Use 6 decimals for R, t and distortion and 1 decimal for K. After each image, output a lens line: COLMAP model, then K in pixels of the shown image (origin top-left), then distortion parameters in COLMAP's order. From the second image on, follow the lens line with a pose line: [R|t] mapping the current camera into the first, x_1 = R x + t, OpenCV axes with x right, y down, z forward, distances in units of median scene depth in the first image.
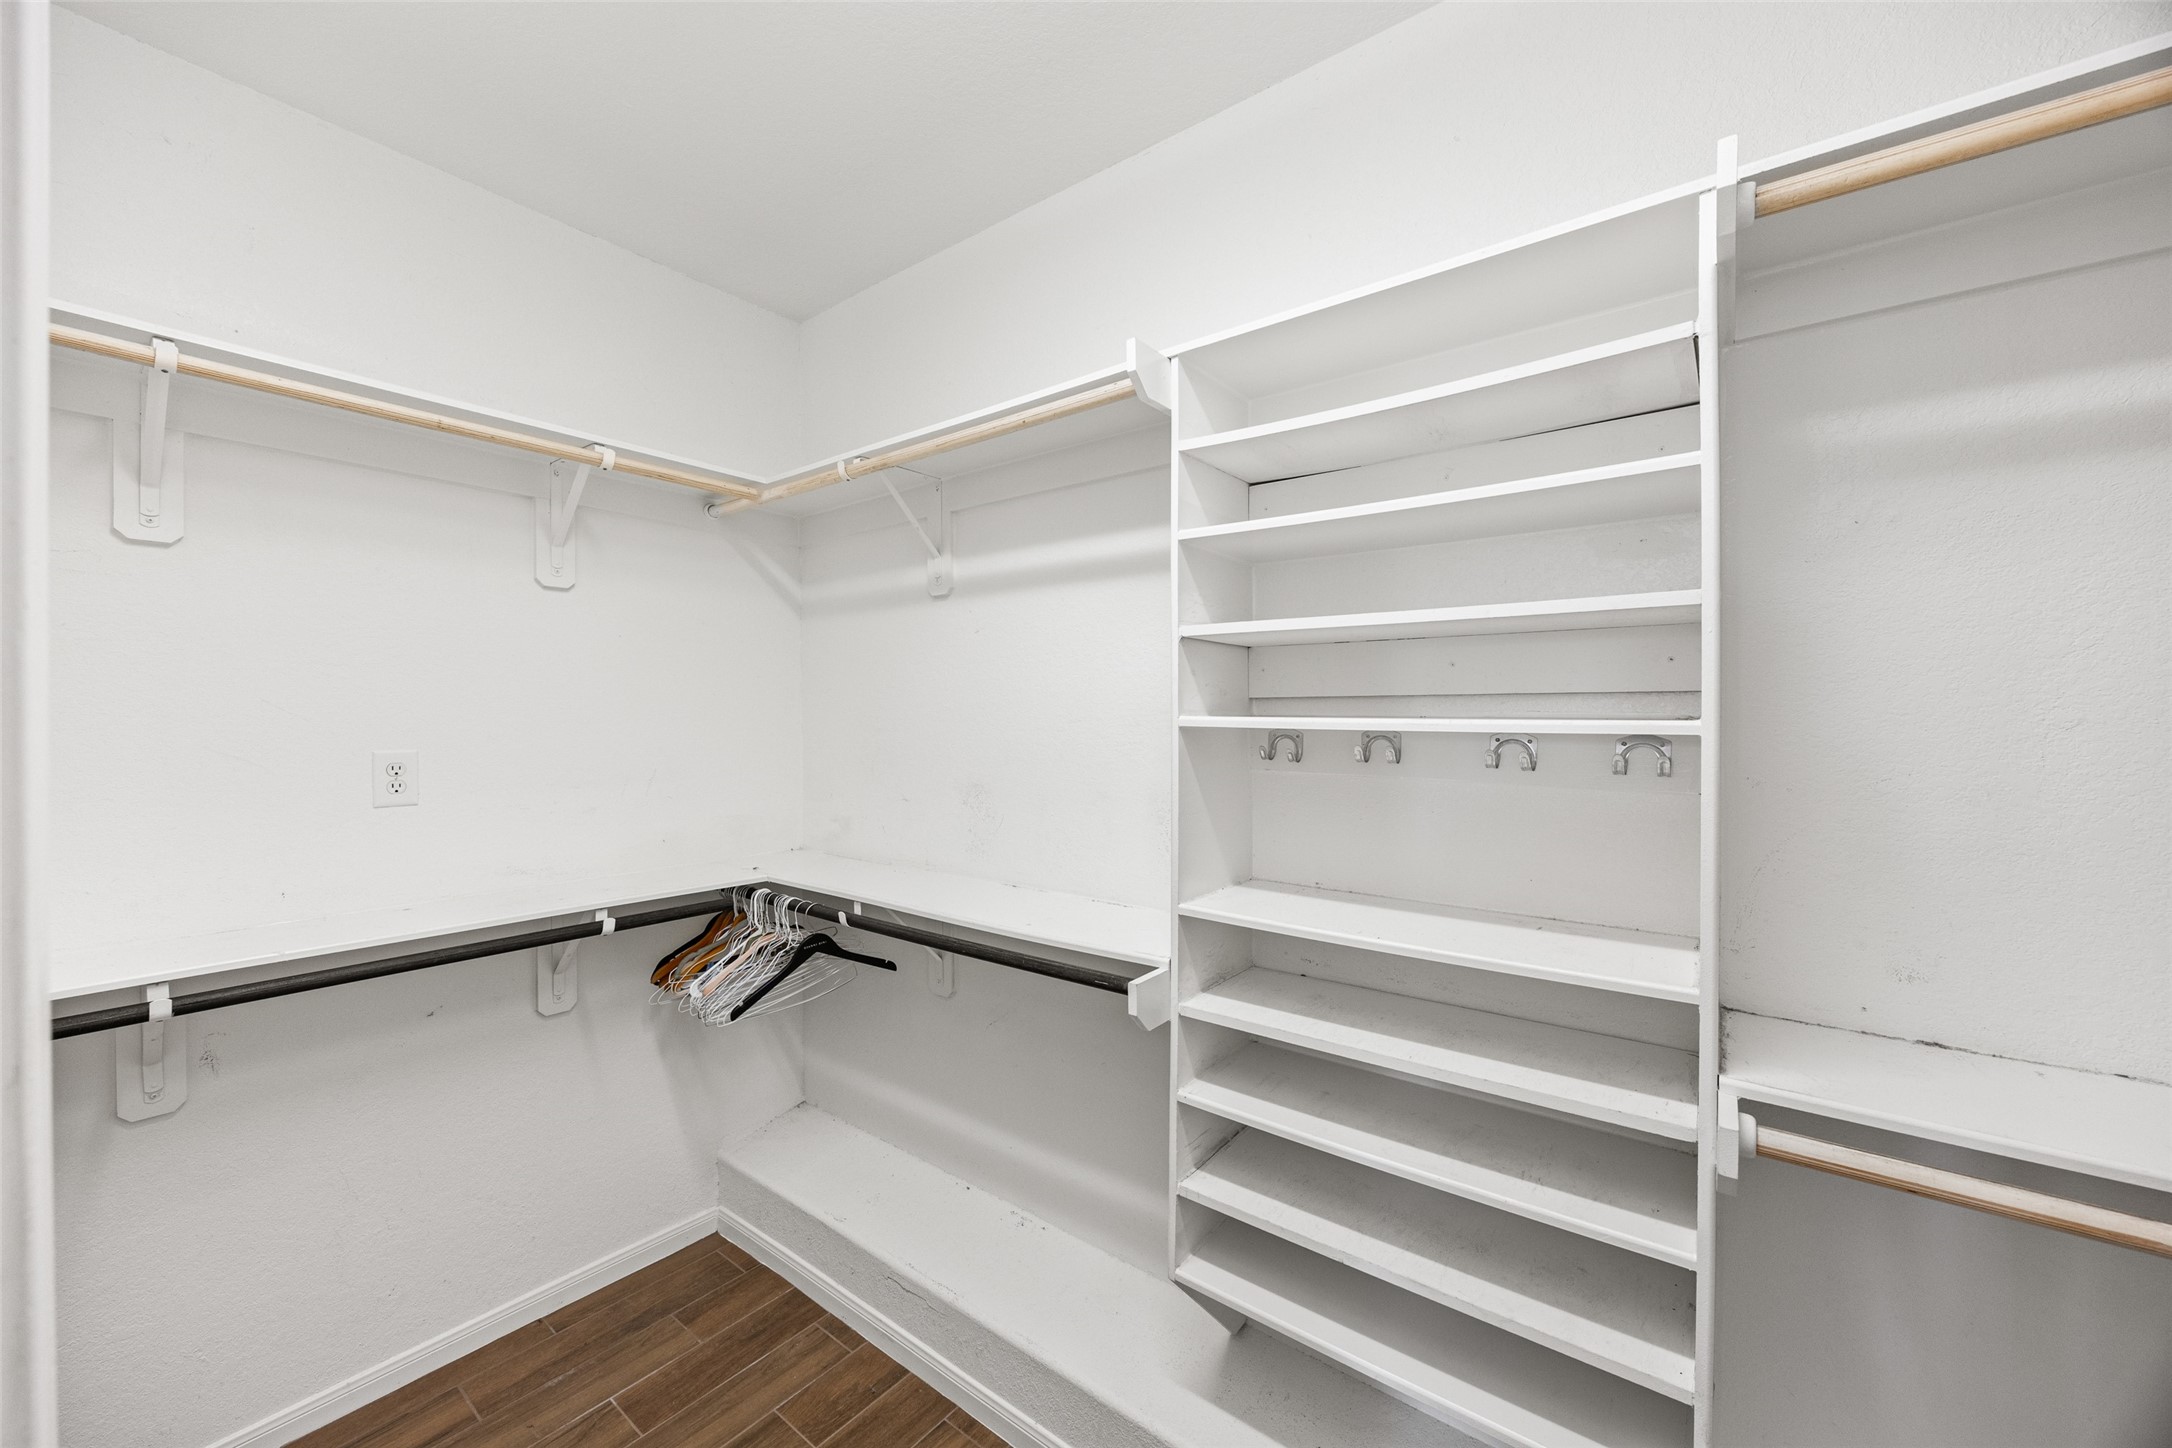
lens RADIAL K [[829.2, 0, 1086.0], [0, 829.2, 724.0], [0, 0, 1]] dist [0.000591, 0.000110]
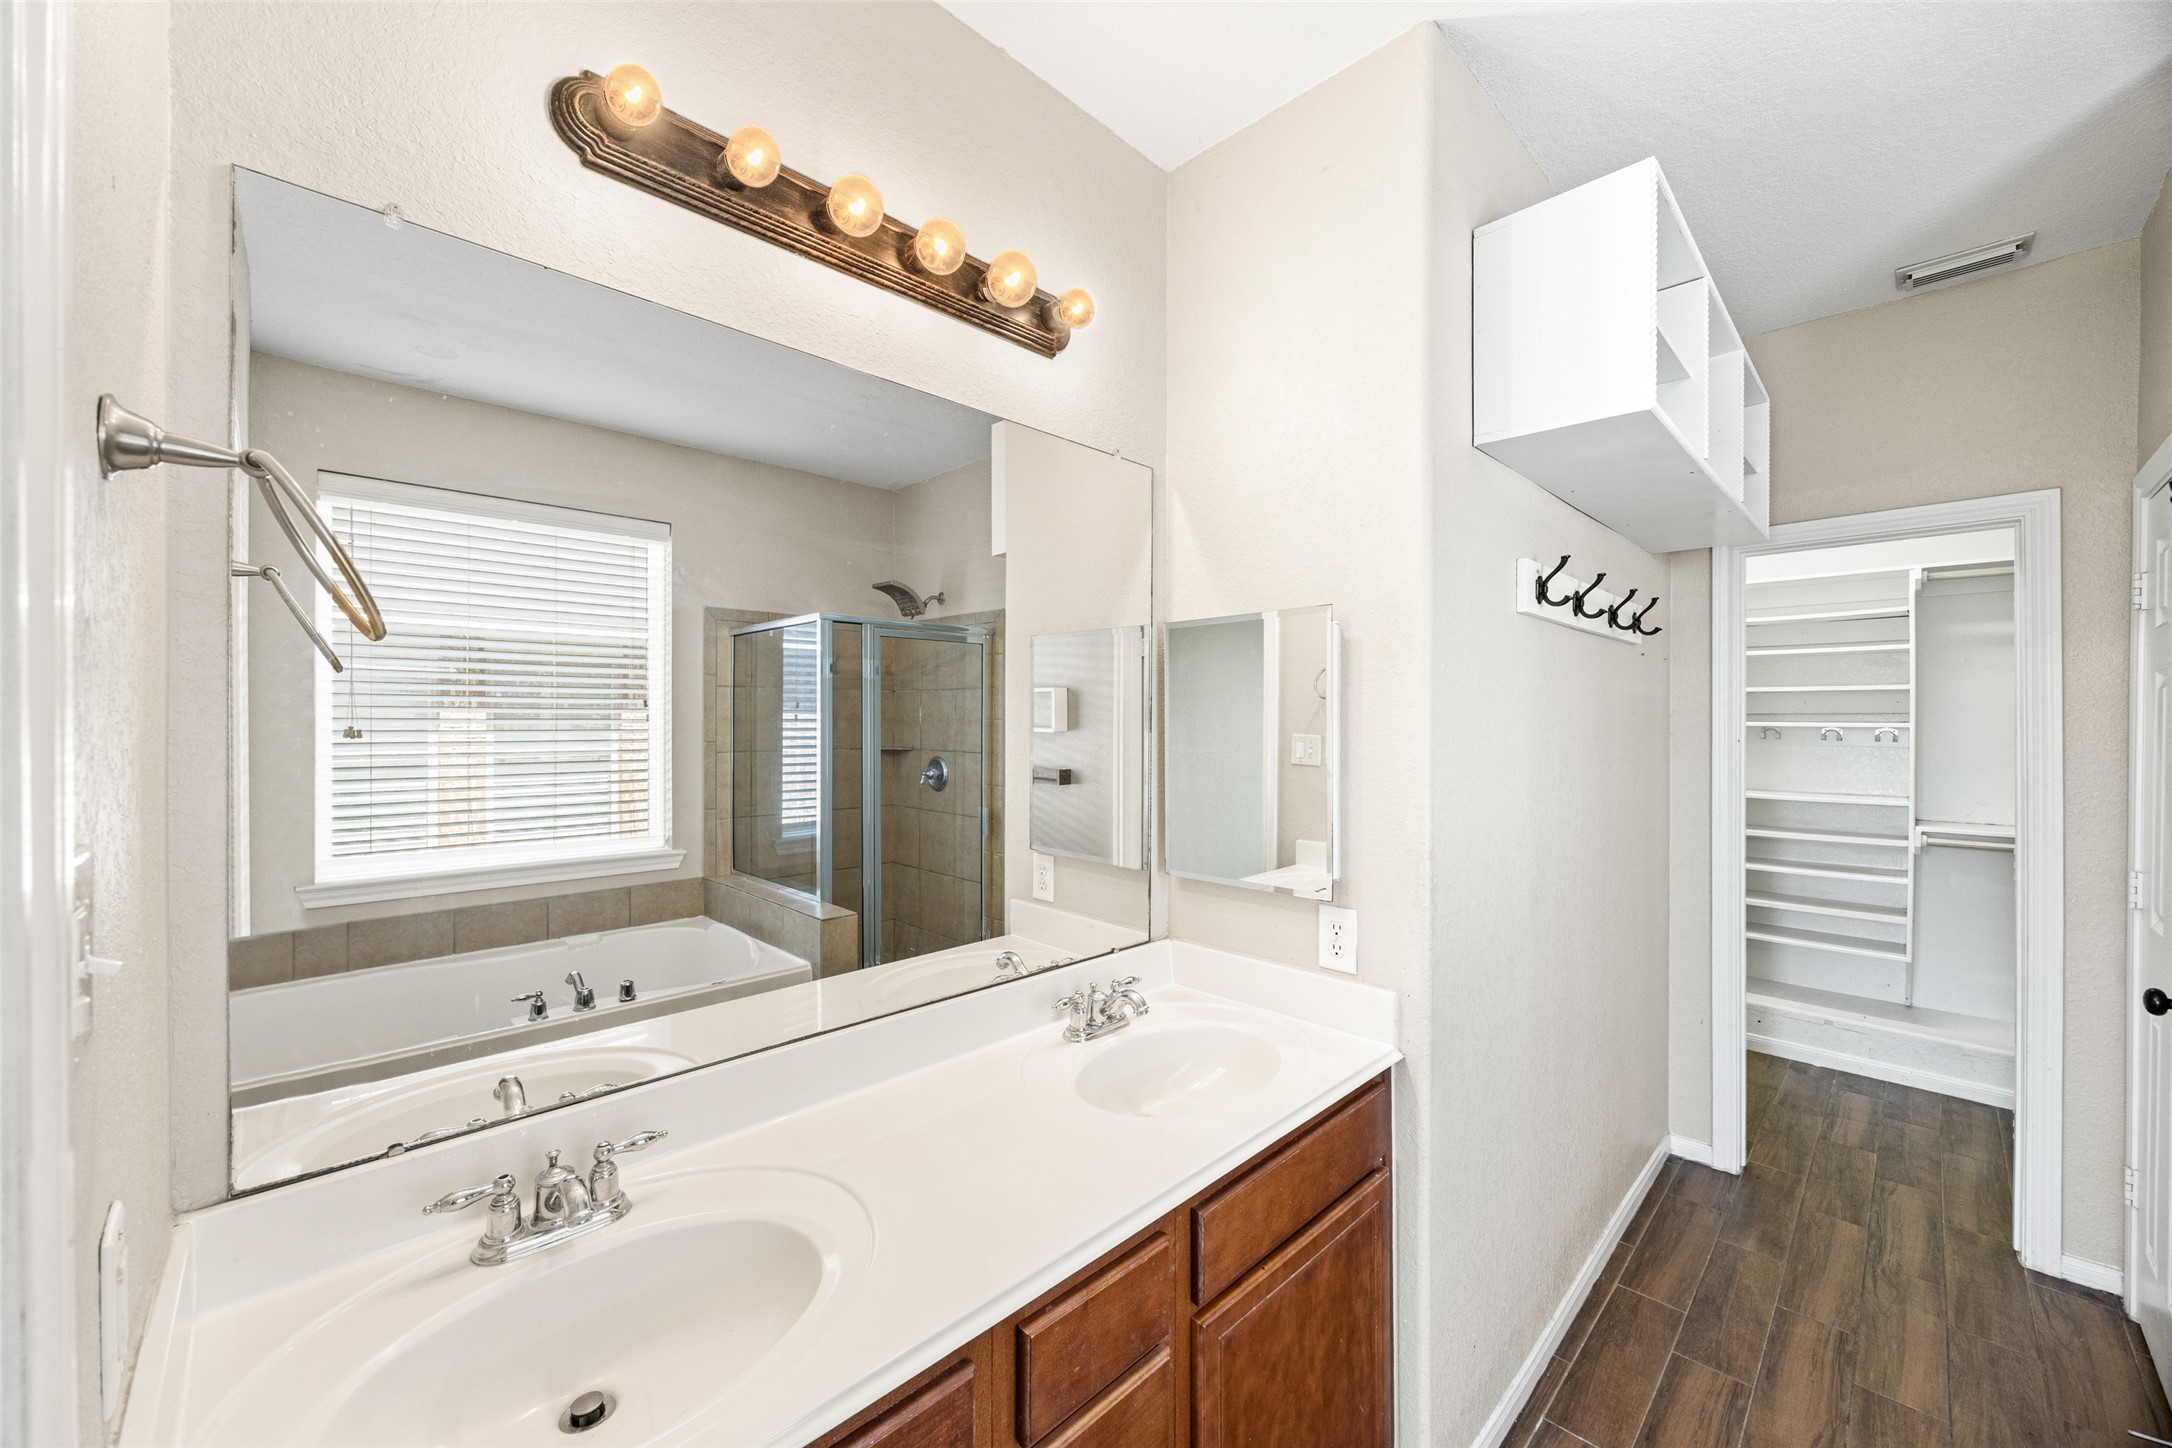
lens RADIAL K [[829.2, 0, 1086.0], [0, 829.2, 724.0], [0, 0, 1]] dist [0.000591, 0.000110]
pose [[0.989875, 0.002597, -0.141921, -2.113504], [-0.002381, 0.999996, 0.001693, 0.000661], [0.141925, -0.001338, 0.989877, -2.841086]]
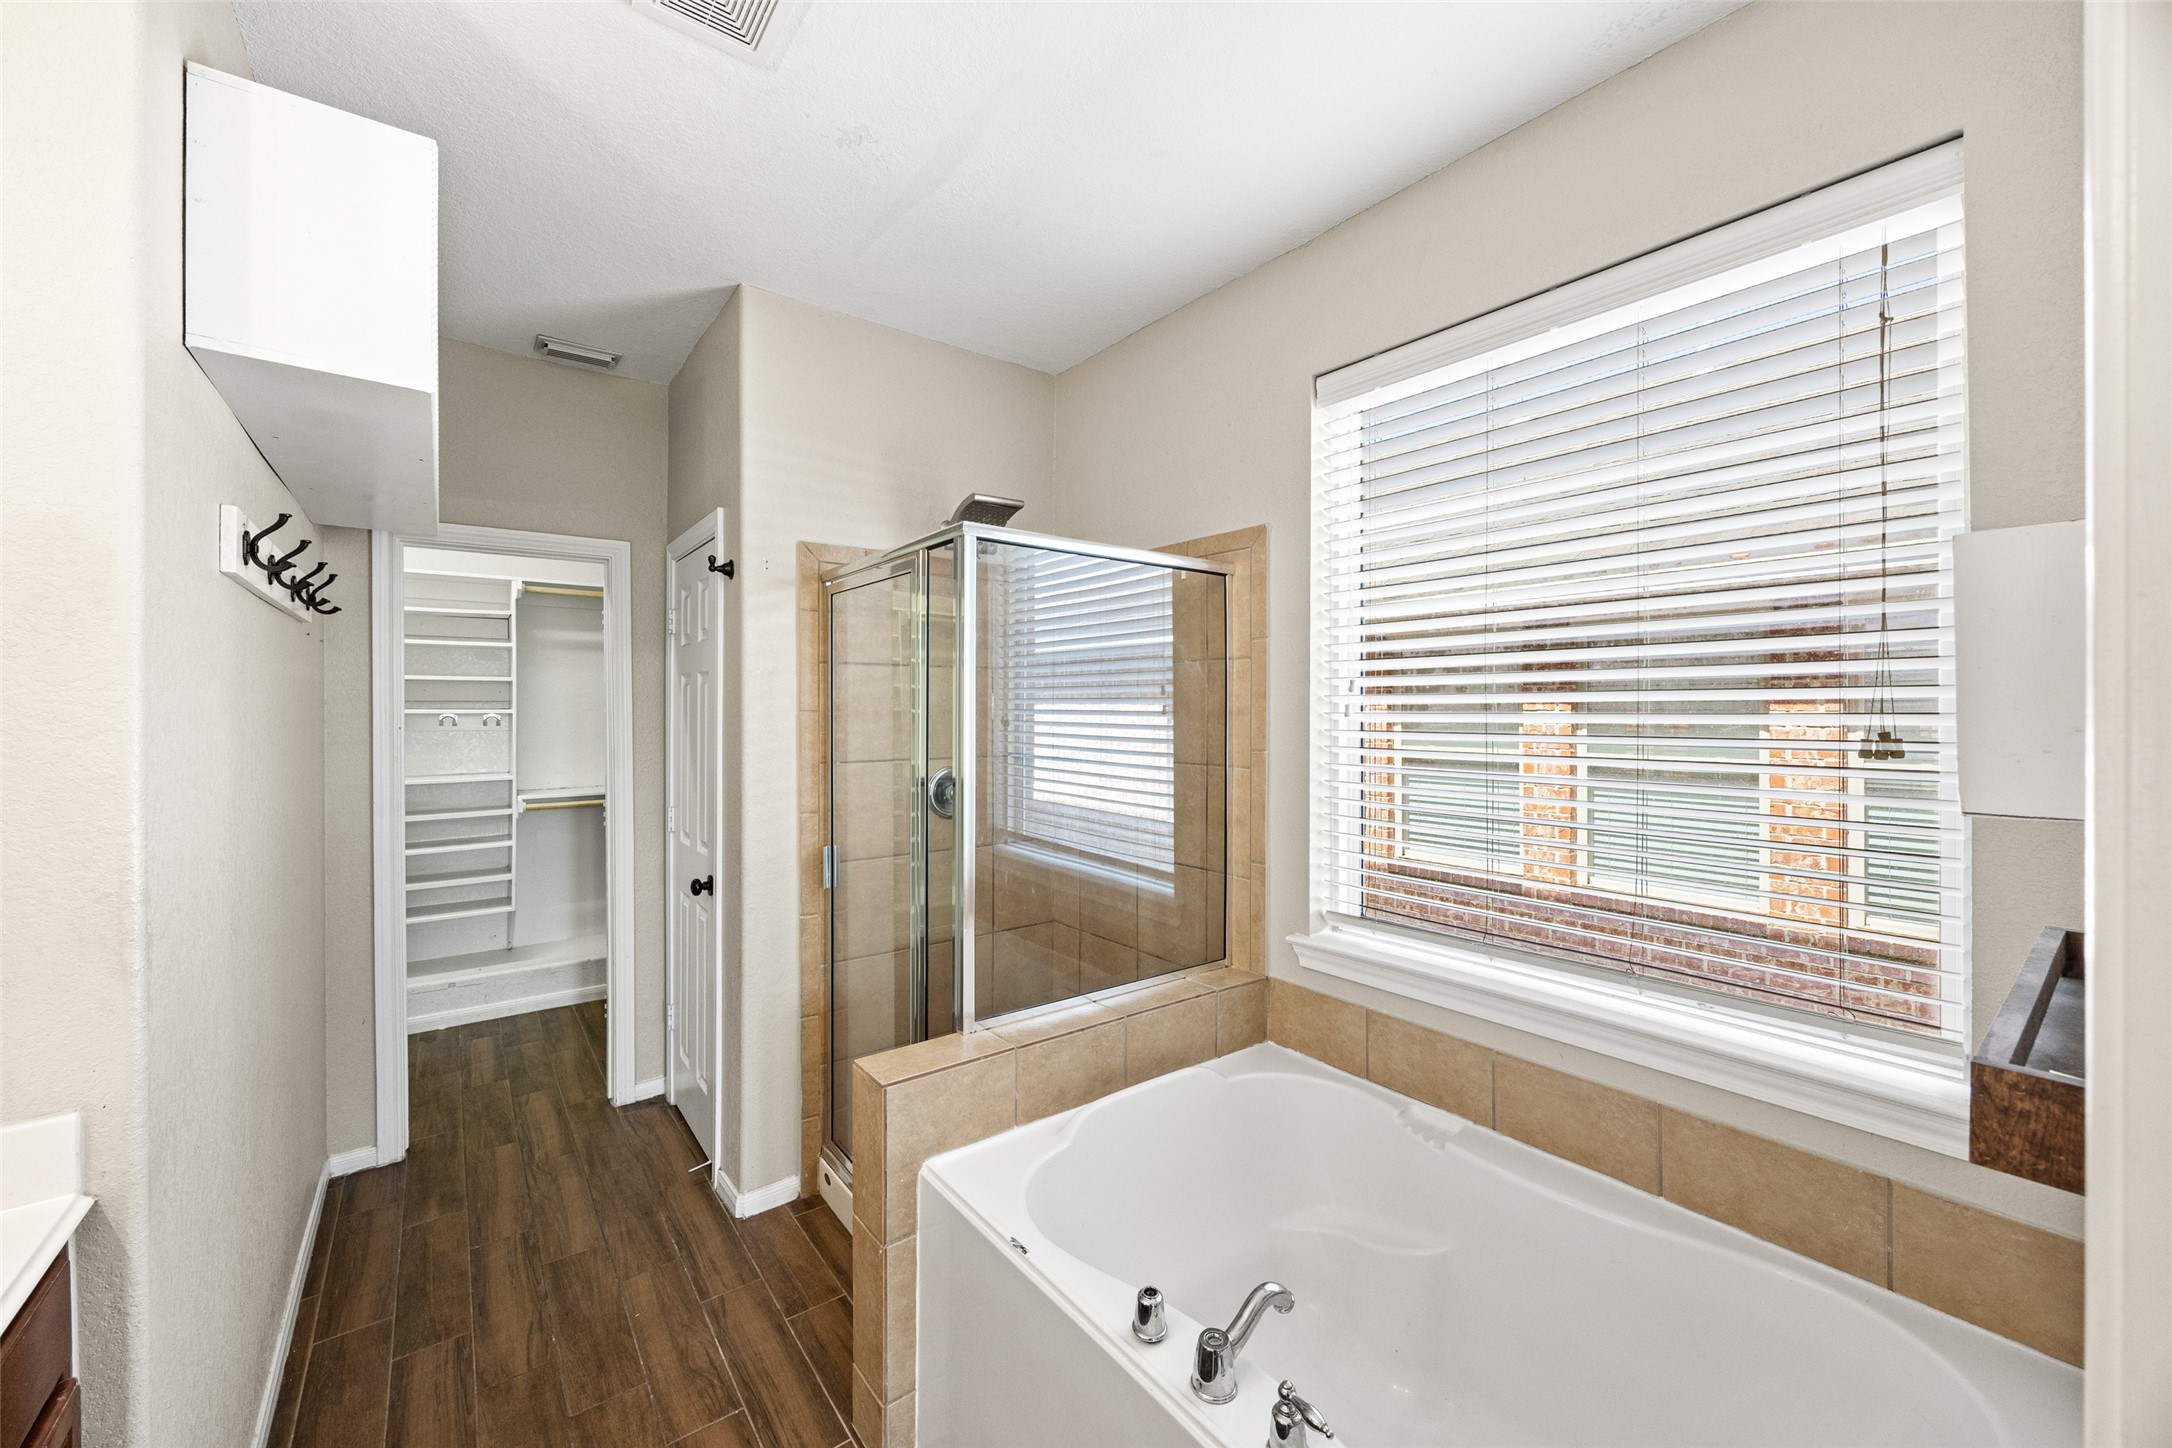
lens RADIAL K [[836.7, 0, 1078.1], [0, 836.7, 708.7], [0, 0, 1]] dist [-0.002149, -0.000111]
pose [[0.257787, -0.002725, 0.966198, -2.480719], [0.005239, 0.999985, 0.001422, -0.000679], [-0.966188, 0.004695, 0.257797, -2.704272]]
